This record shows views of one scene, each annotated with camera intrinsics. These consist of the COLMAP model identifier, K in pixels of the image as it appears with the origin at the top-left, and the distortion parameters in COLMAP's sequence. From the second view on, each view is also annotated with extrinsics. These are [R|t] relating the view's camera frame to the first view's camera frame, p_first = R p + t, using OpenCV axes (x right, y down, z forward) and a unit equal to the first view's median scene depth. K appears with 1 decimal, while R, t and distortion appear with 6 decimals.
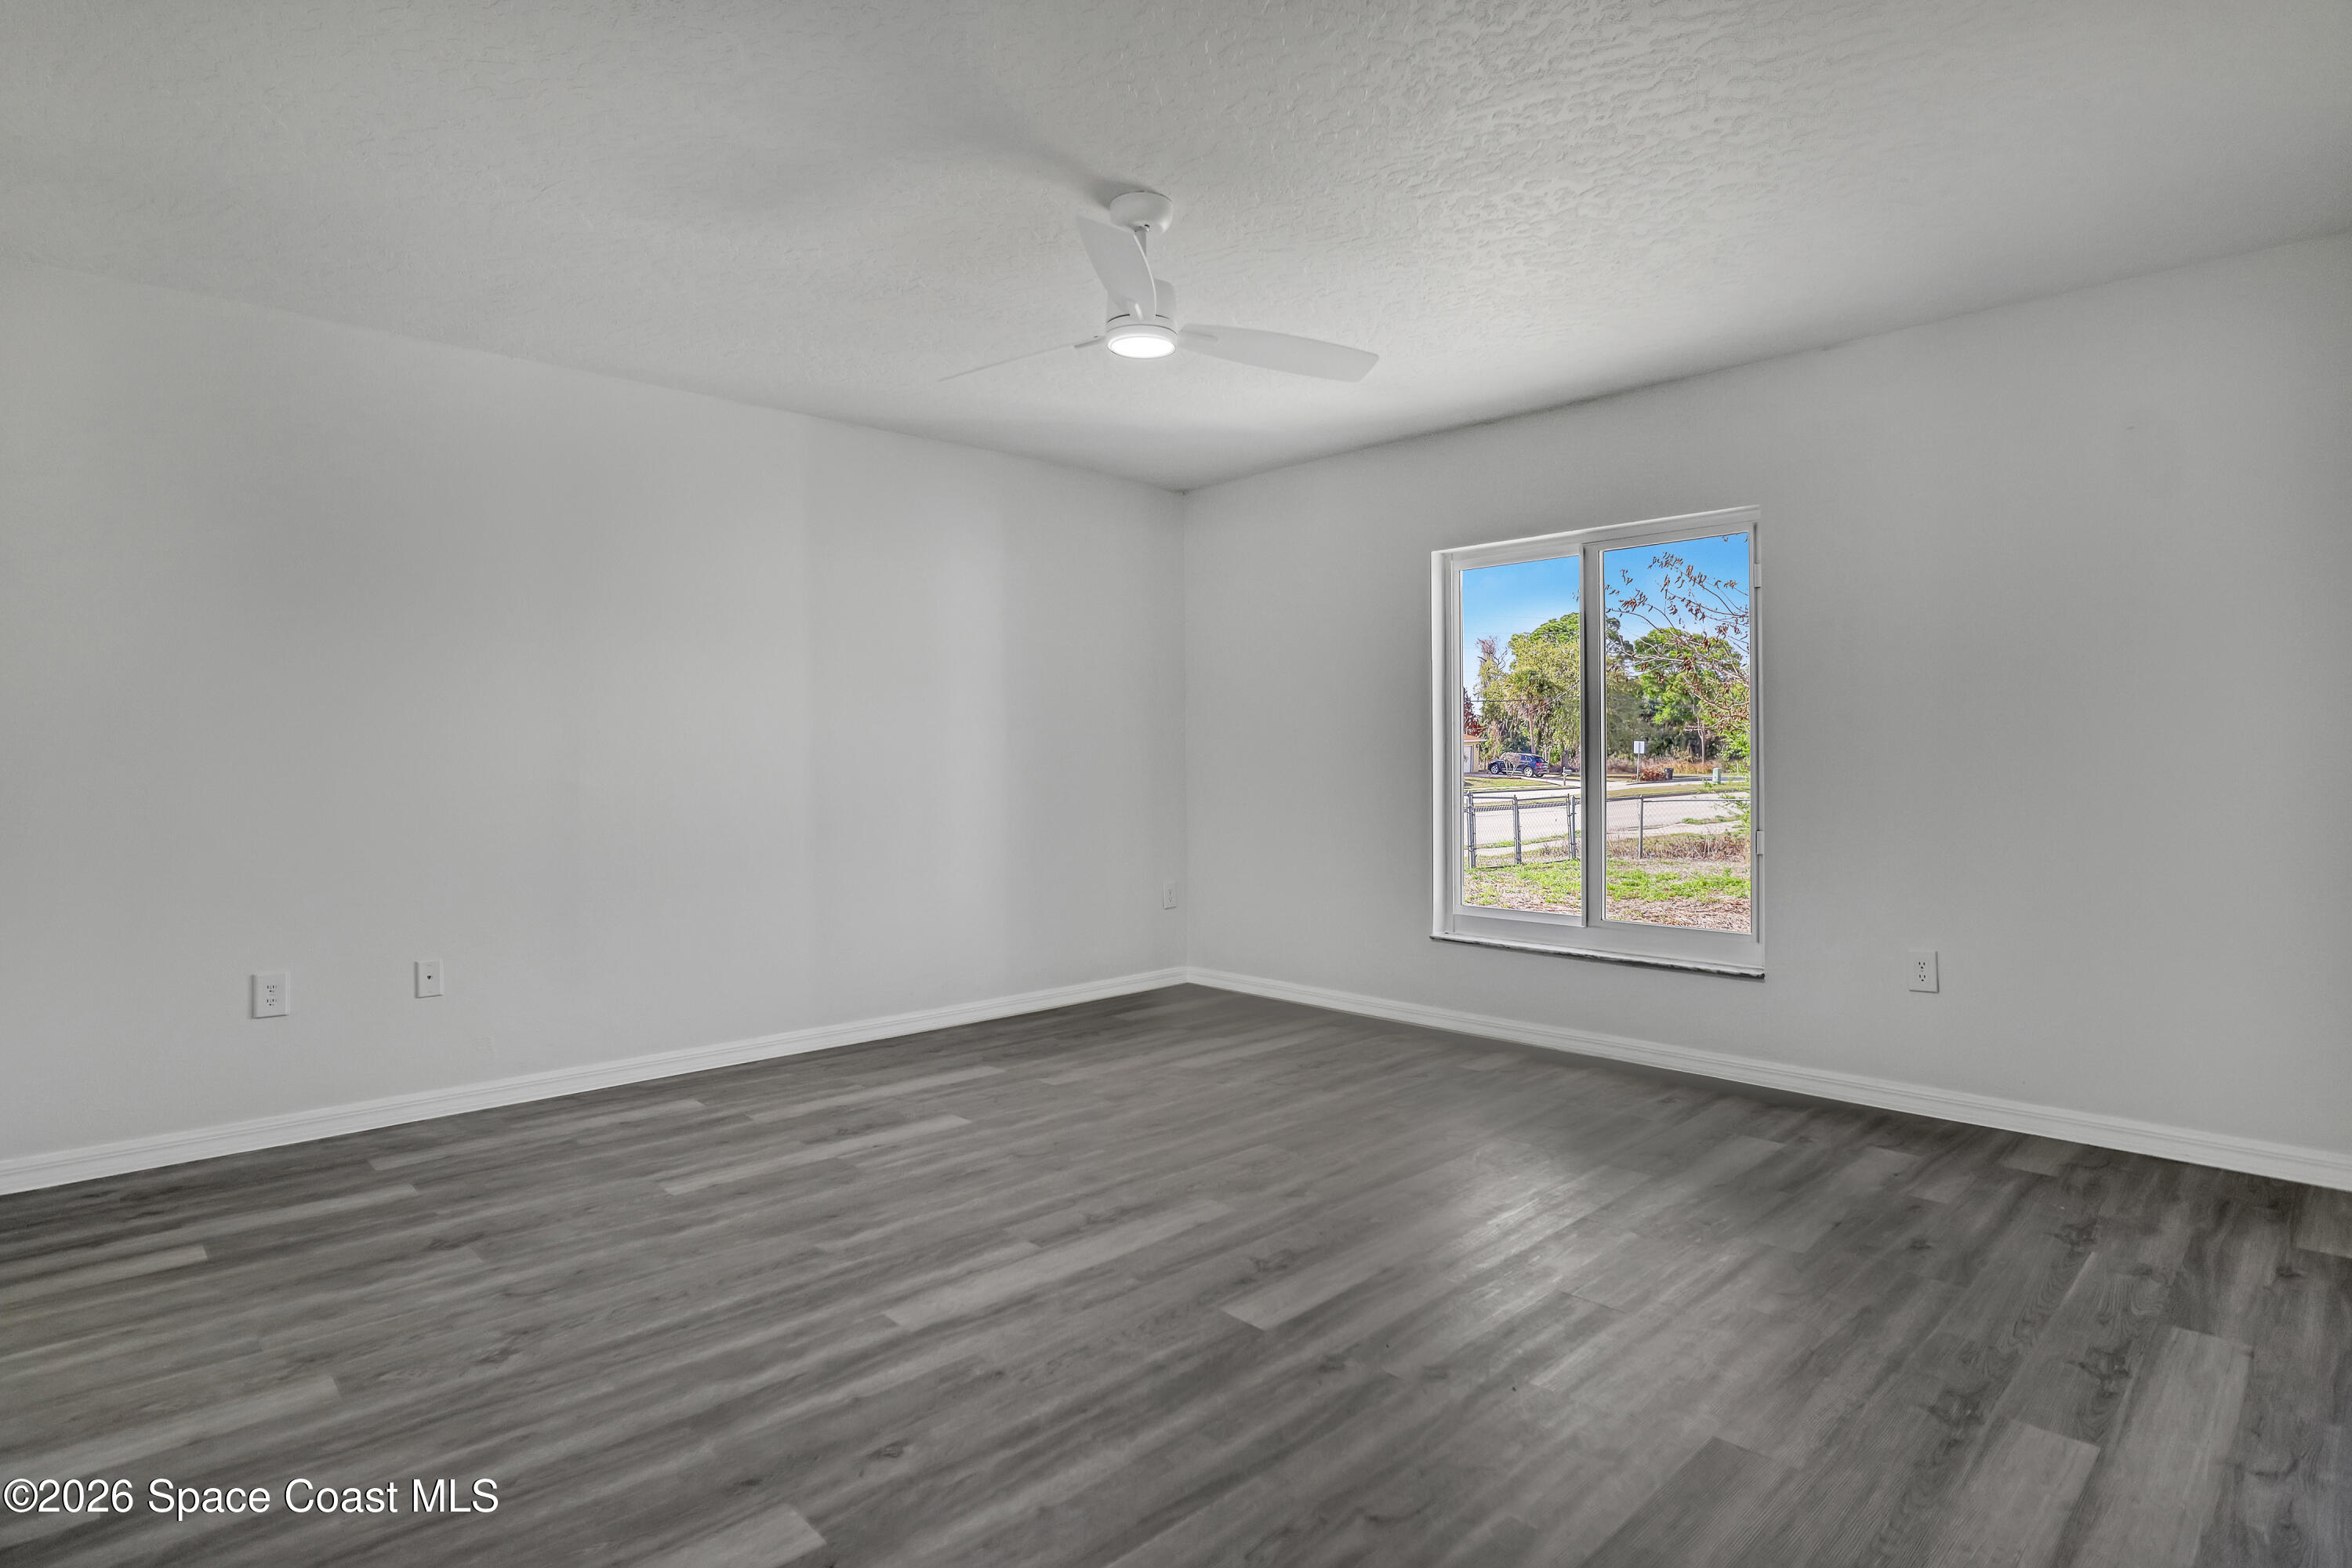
lens RADIAL K [[1213.2, 0, 1182.7], [0, 1213.2, 770.0], [0, 0, 1]] dist [-0.032863, 0.001590]
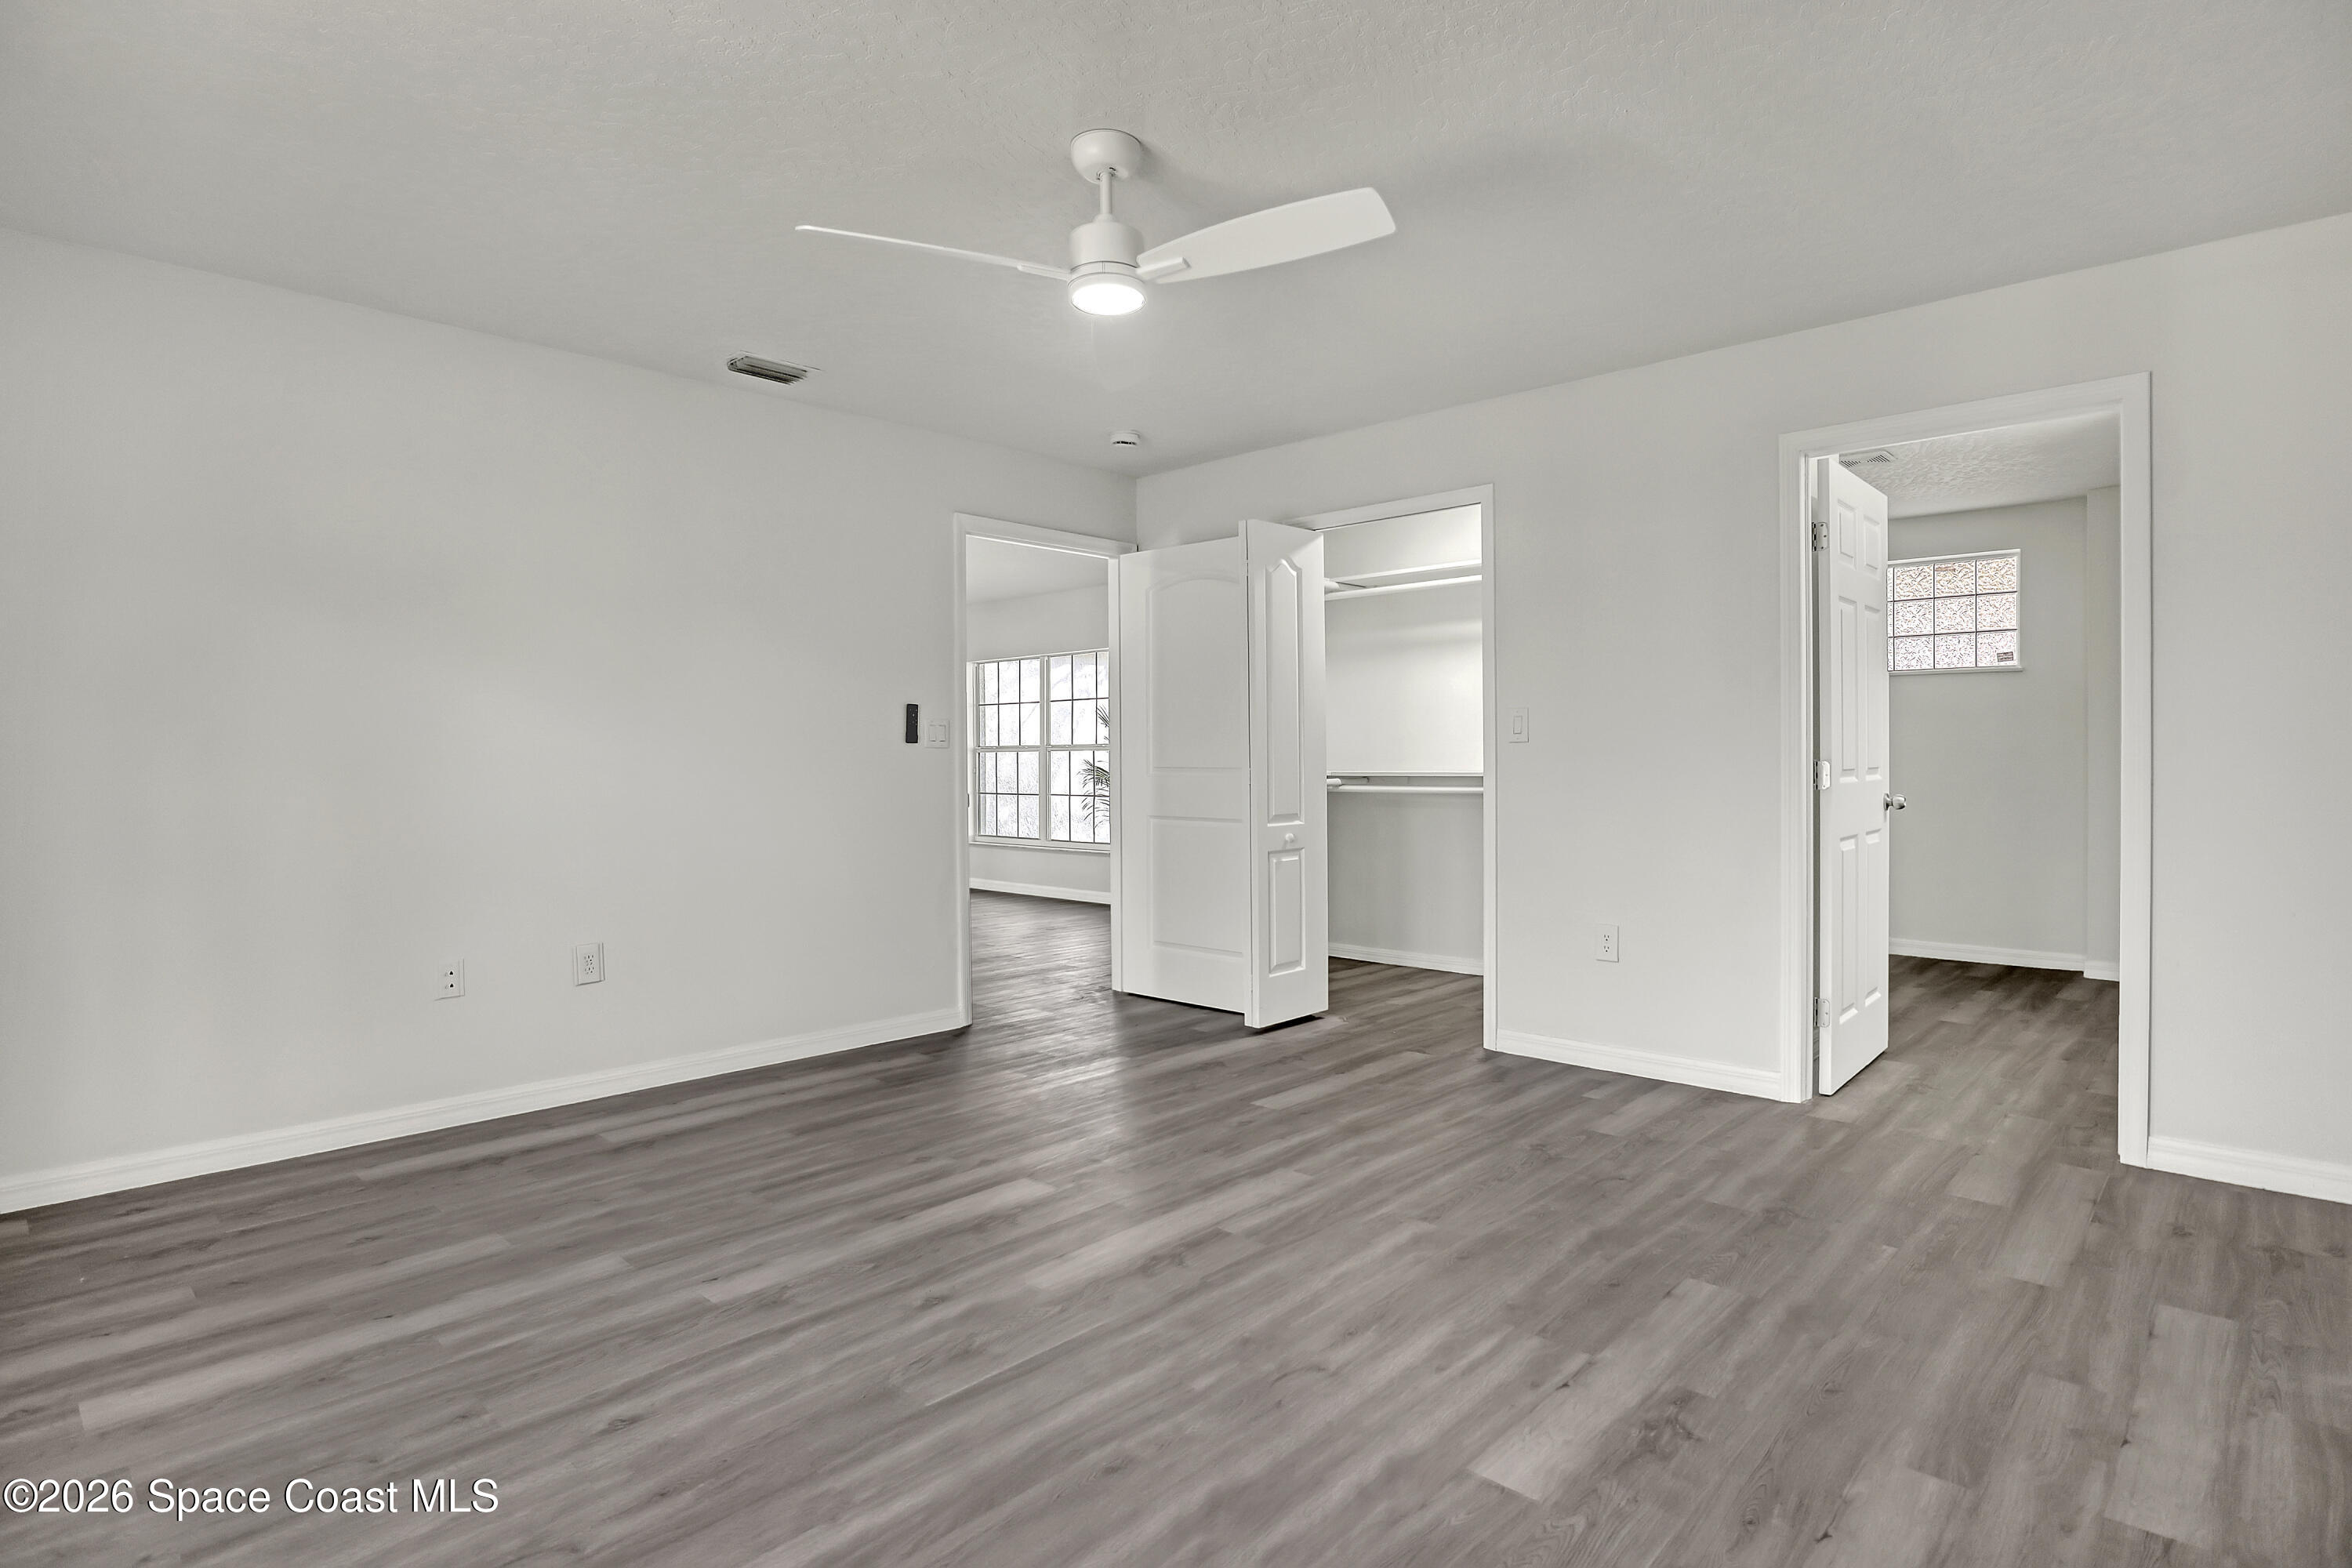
lens RADIAL K [[1213.2, 0, 1182.7], [0, 1213.2, 770.0], [0, 0, 1]] dist [-0.032863, 0.001590]
pose [[-0.998836, 0.011222, -0.046917, -0.041813], [0.010335, 0.999764, 0.019096, -0.018810], [0.047120, 0.018589, -0.998716, 1.953767]]
